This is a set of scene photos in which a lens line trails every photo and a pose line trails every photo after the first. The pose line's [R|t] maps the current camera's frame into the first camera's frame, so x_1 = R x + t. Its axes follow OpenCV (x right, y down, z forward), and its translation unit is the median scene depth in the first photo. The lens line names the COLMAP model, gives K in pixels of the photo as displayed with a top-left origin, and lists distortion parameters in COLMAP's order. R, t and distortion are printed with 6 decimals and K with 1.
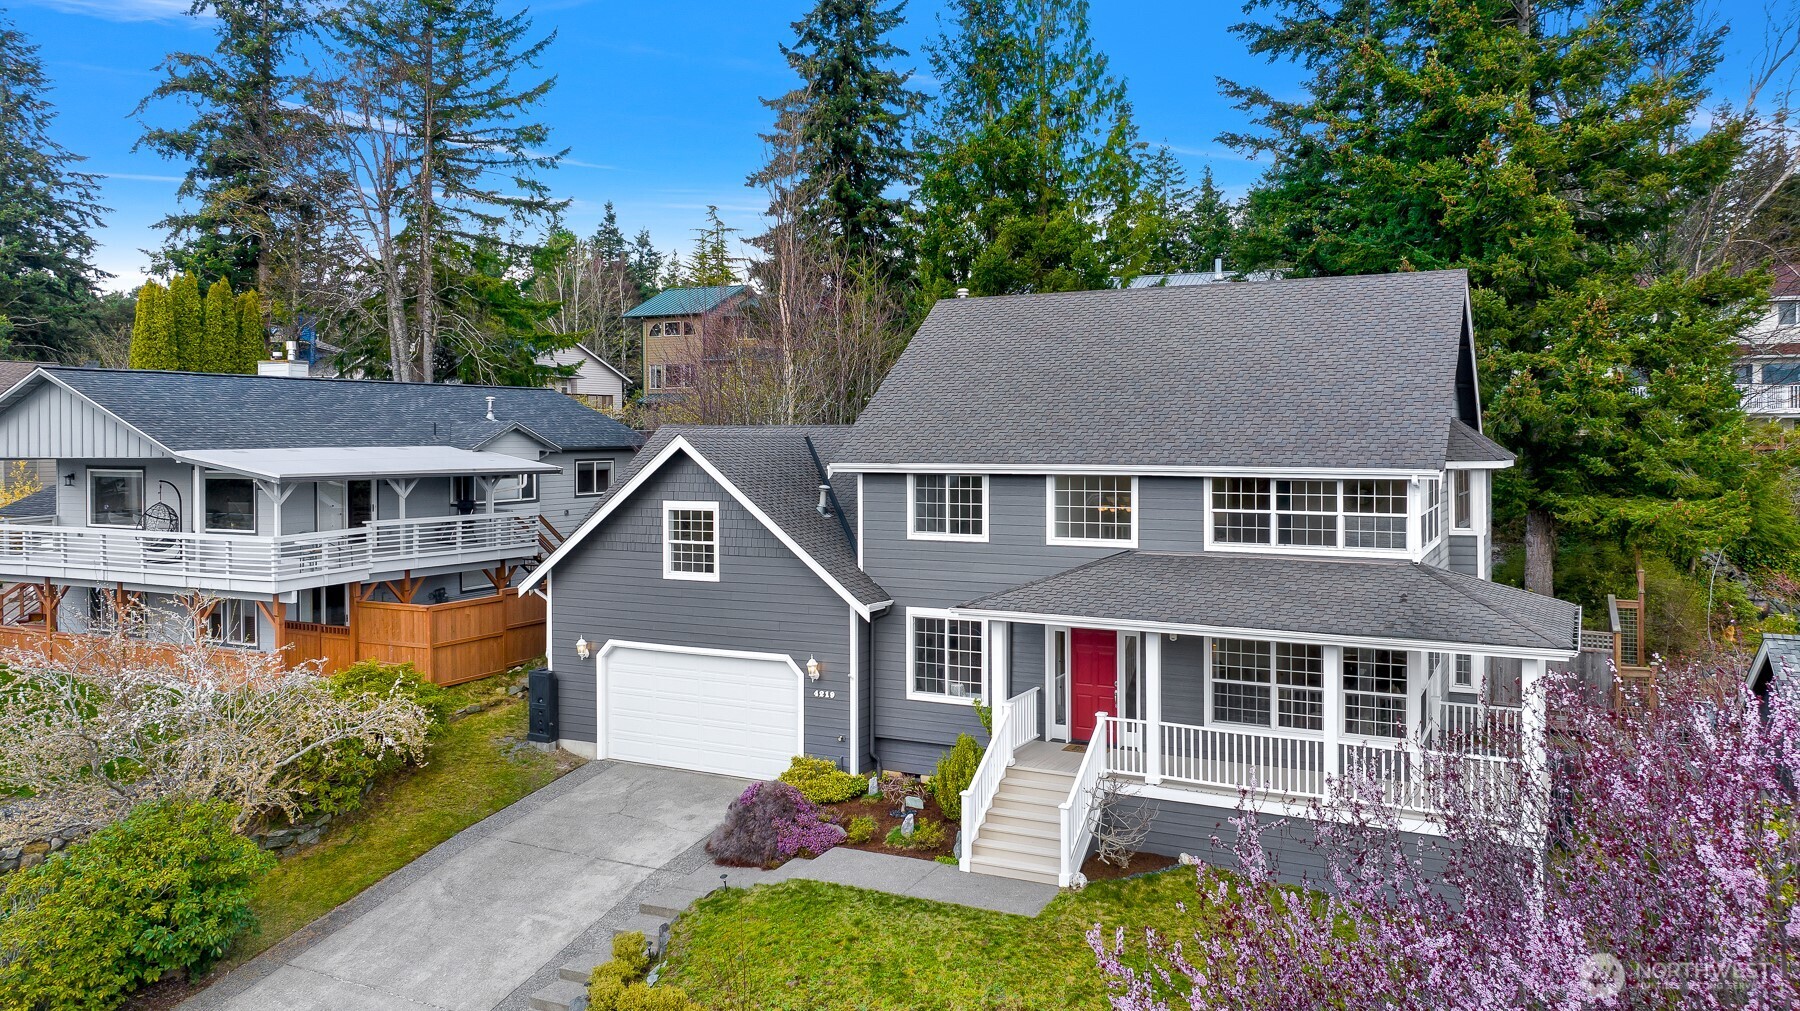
lens RADIAL K [[1308.0, 0, 906.9], [0, 1308.0, 490.7], [0, 0, 1]] dist [-0.013649, 0.008201]
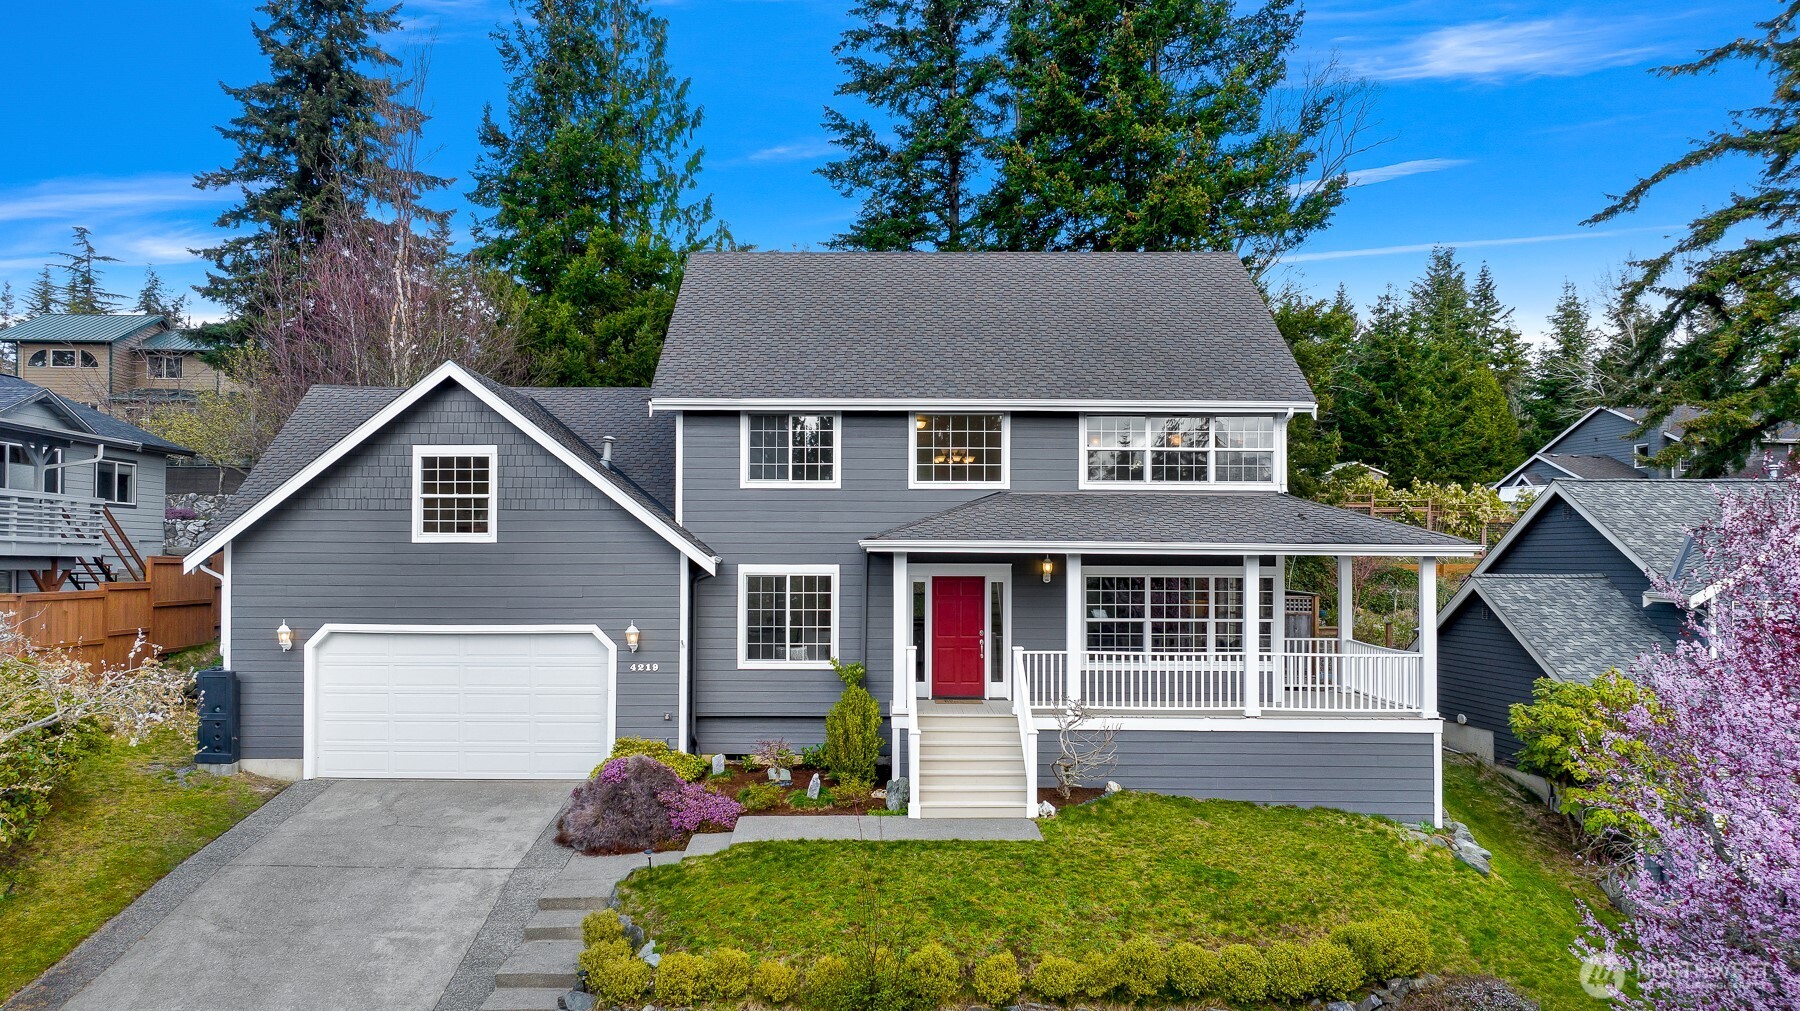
lens RADIAL K [[1308.0, 0, 860.3], [0, 1308.0, 590.9], [0, 0, 1]] dist [-0.013649, 0.008201]
pose [[0.890864, -0.001392, 0.454267, -0.333969], [0.010423, 0.999795, -0.017376, 0.124563], [-0.454150, 0.020215, 0.890696, 0.173382]]
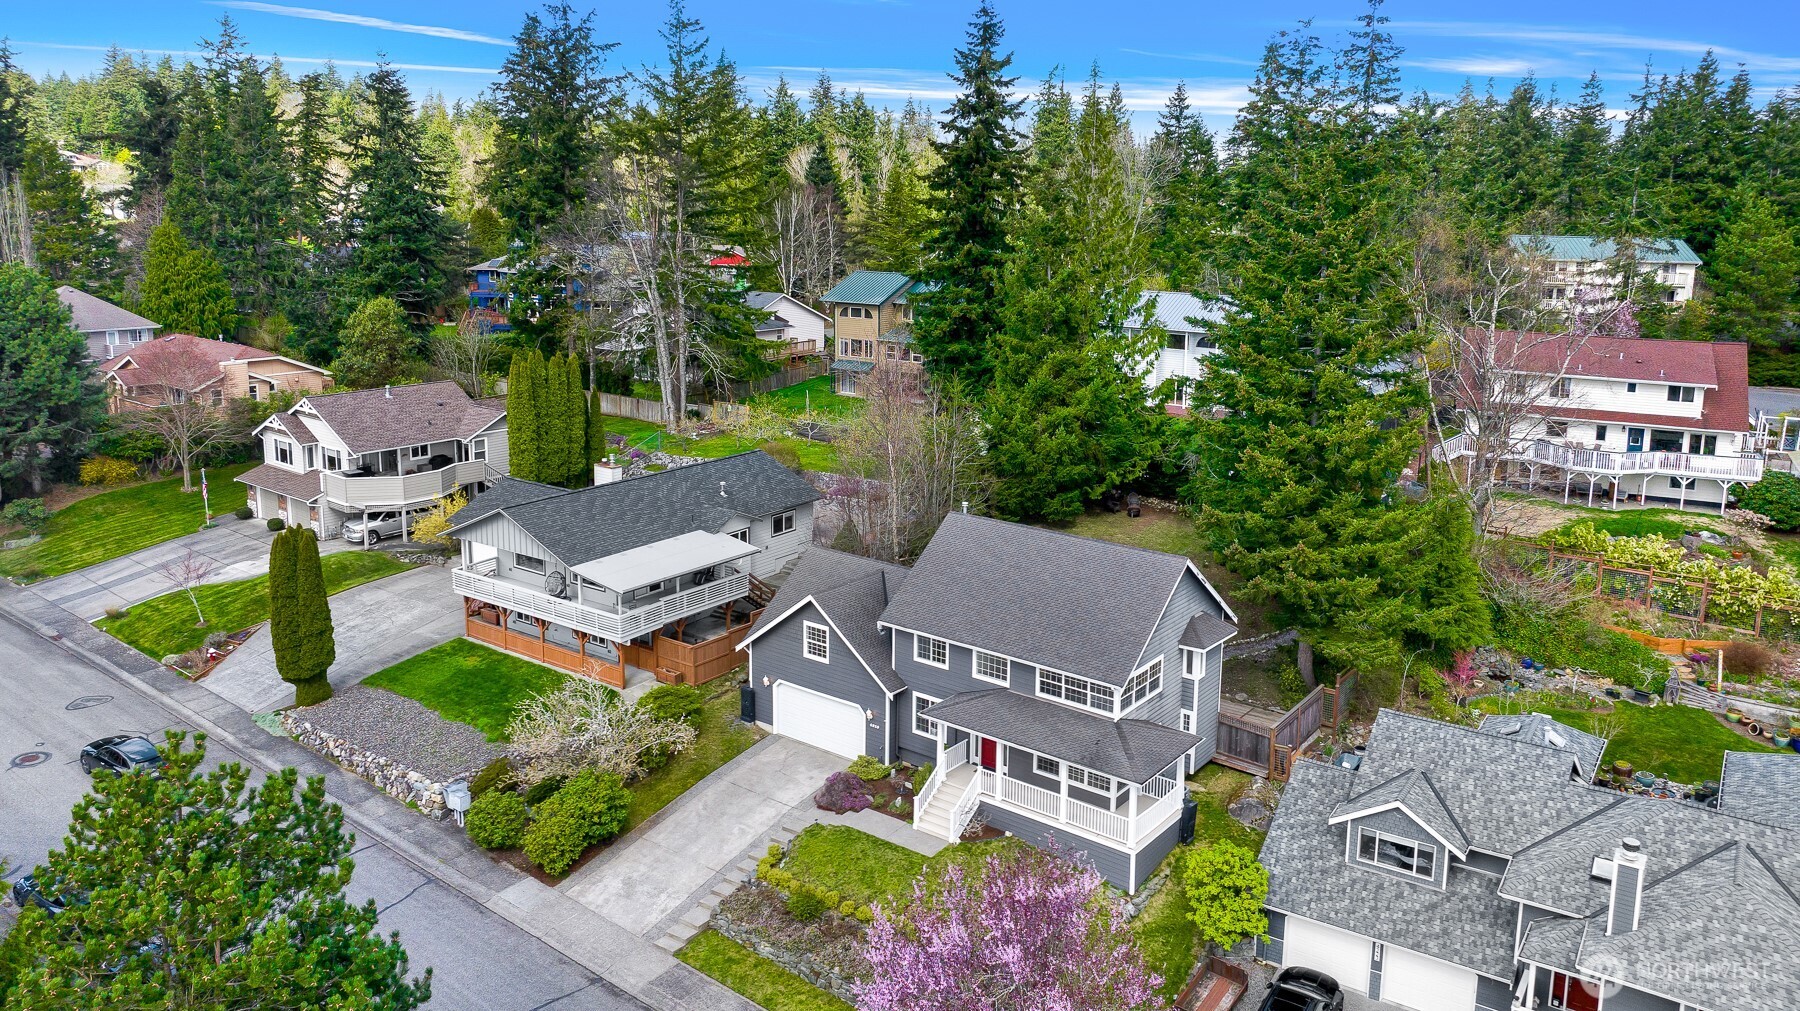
lens RADIAL K [[1308.0, 0, 899.6], [0, 1308.0, 498.2], [0, 0, 1]] dist [-0.013649, 0.008201]
pose [[0.983211, 0.051542, -0.175039, 0.331864], [-0.016709, 0.980678, 0.194916, -0.626008], [0.181703, -0.188718, 0.965075, -0.970164]]
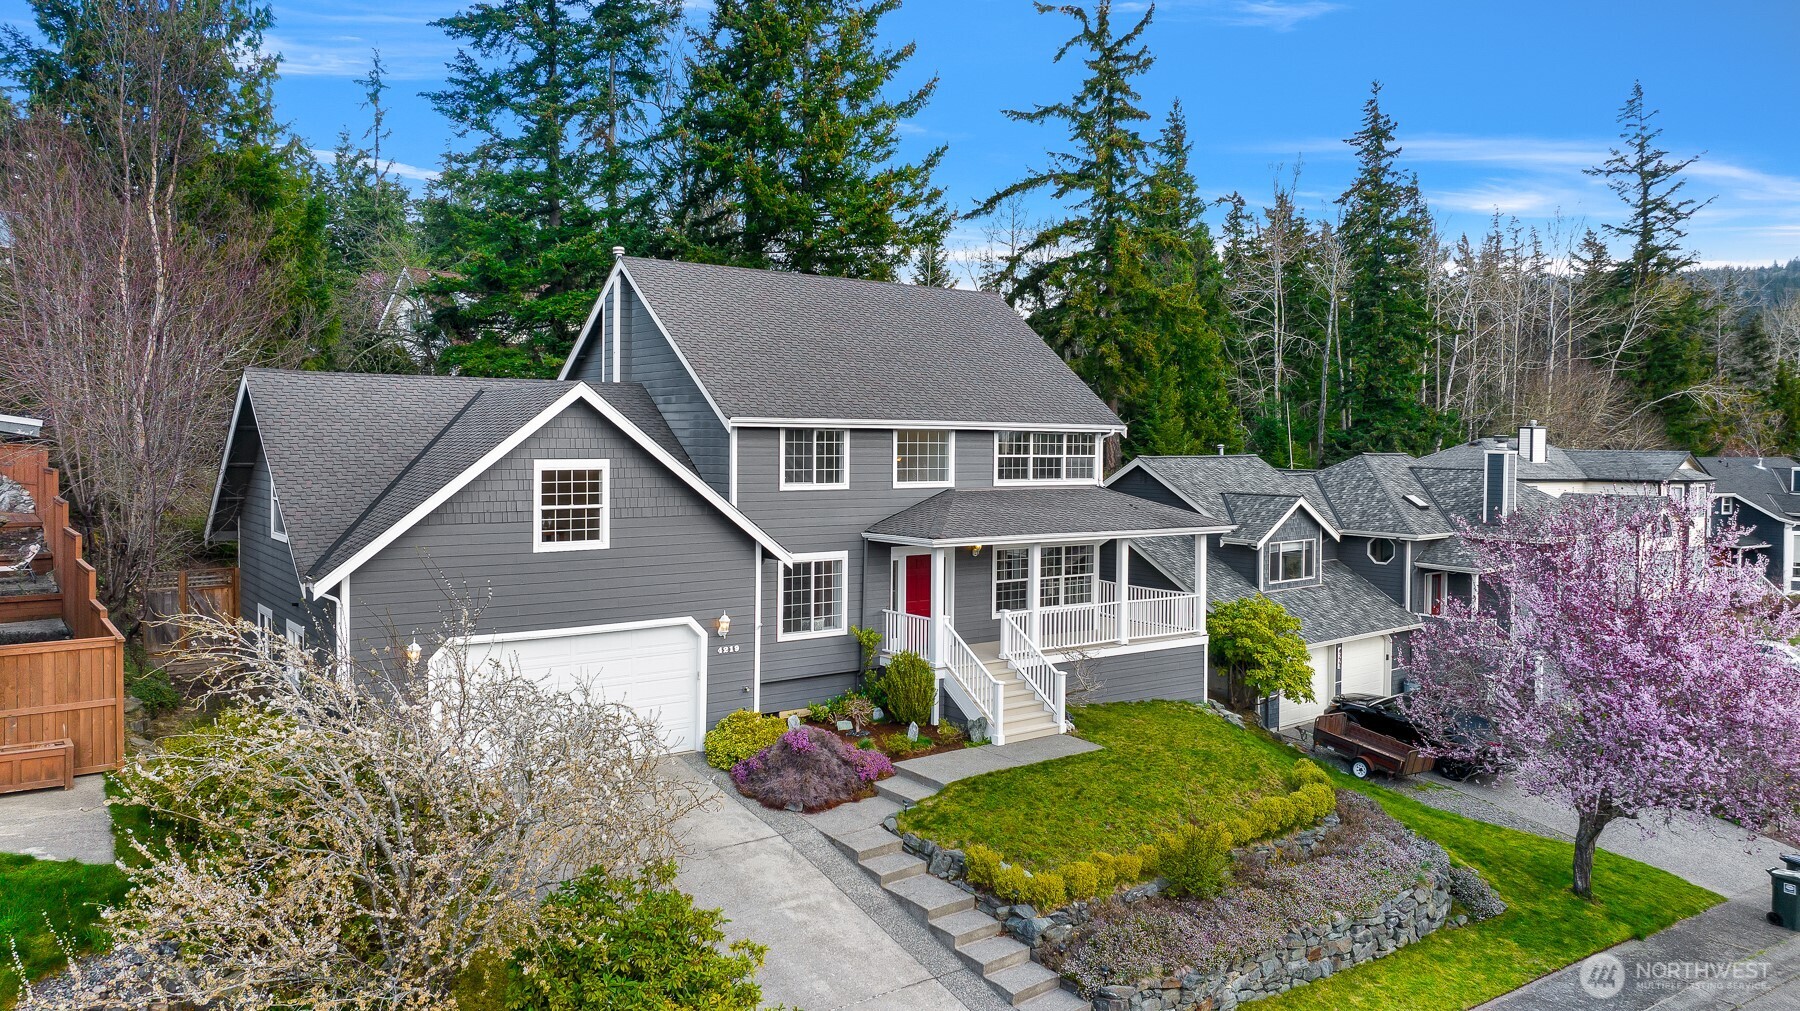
lens RADIAL K [[1308.0, 0, 891.0], [0, 1308.0, 507.6], [0, 0, 1]] dist [-0.013649, 0.008201]
pose [[0.421506, -0.042047, 0.905850, -0.929375], [0.027177, 0.999061, 0.033728, 0.017744], [-0.906418, 0.010402, 0.422253, 0.475463]]
